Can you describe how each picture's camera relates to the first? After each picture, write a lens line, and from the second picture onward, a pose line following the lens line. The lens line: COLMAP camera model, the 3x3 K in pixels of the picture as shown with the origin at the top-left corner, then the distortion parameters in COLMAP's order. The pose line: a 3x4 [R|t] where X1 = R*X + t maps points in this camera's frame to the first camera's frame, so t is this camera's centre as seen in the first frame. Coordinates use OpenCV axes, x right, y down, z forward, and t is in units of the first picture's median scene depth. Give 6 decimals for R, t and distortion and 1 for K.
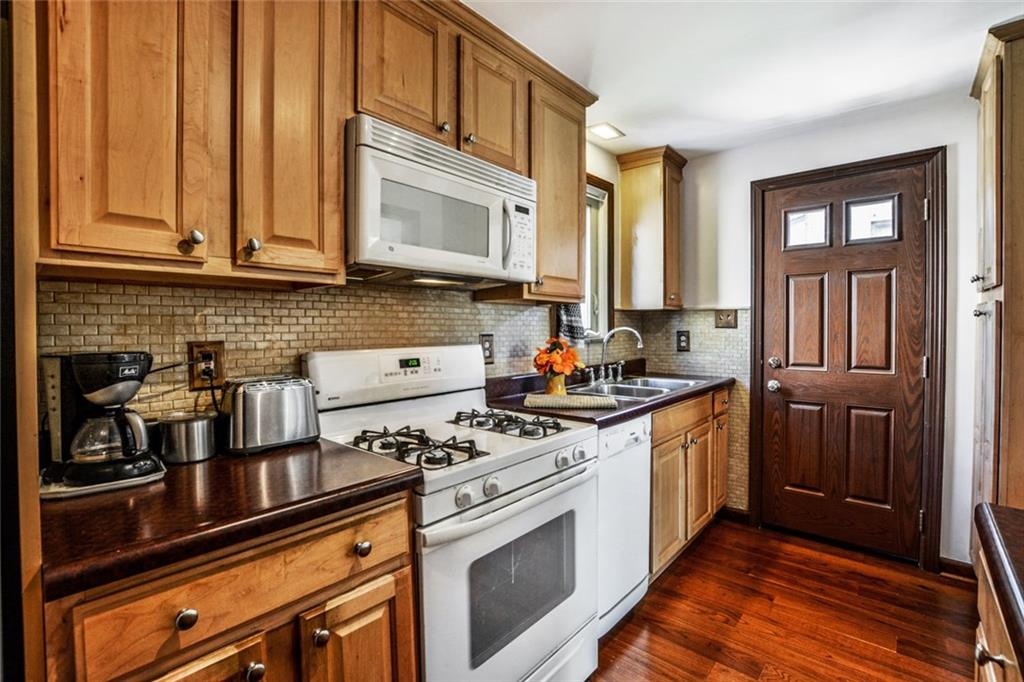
lens RADIAL K [[465.0, 0, 507.9], [0, 465.0, 333.5], [0, 0, 1]] dist [-0.029324, 0.003866]
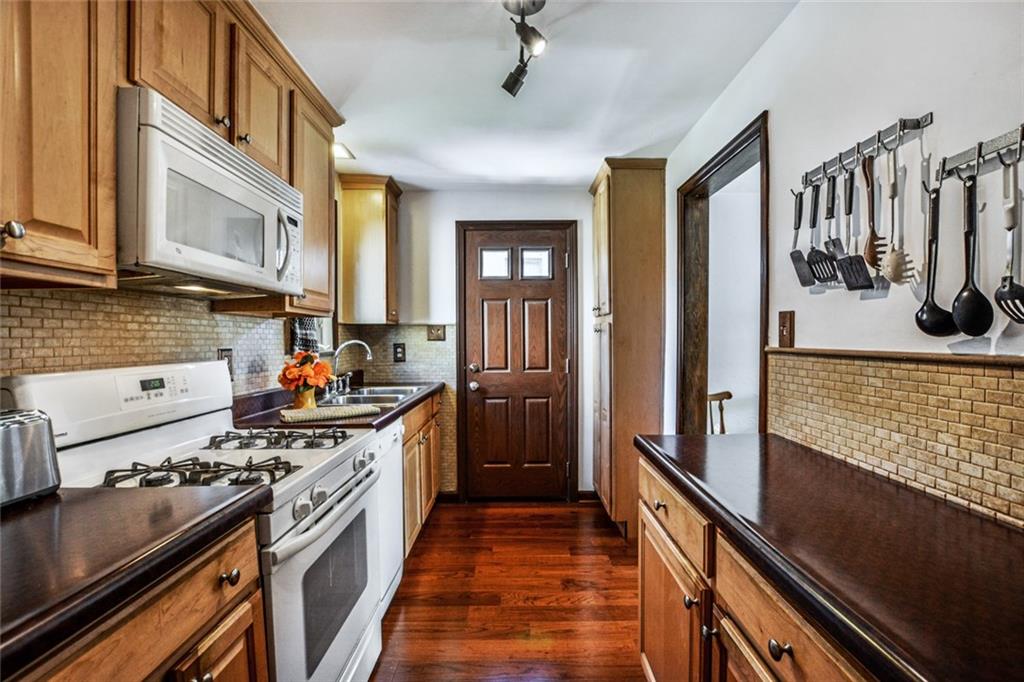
lens RADIAL K [[465.0, 0, 514.6], [0, 465.0, 341.3], [0, 0, 1]] dist [-0.029324, 0.003866]
pose [[0.752581, -0.006044, 0.658472, -0.241644], [0.013981, 0.999879, -0.006801, 0.001217], [-0.658352, 0.014324, 0.752574, -0.040364]]
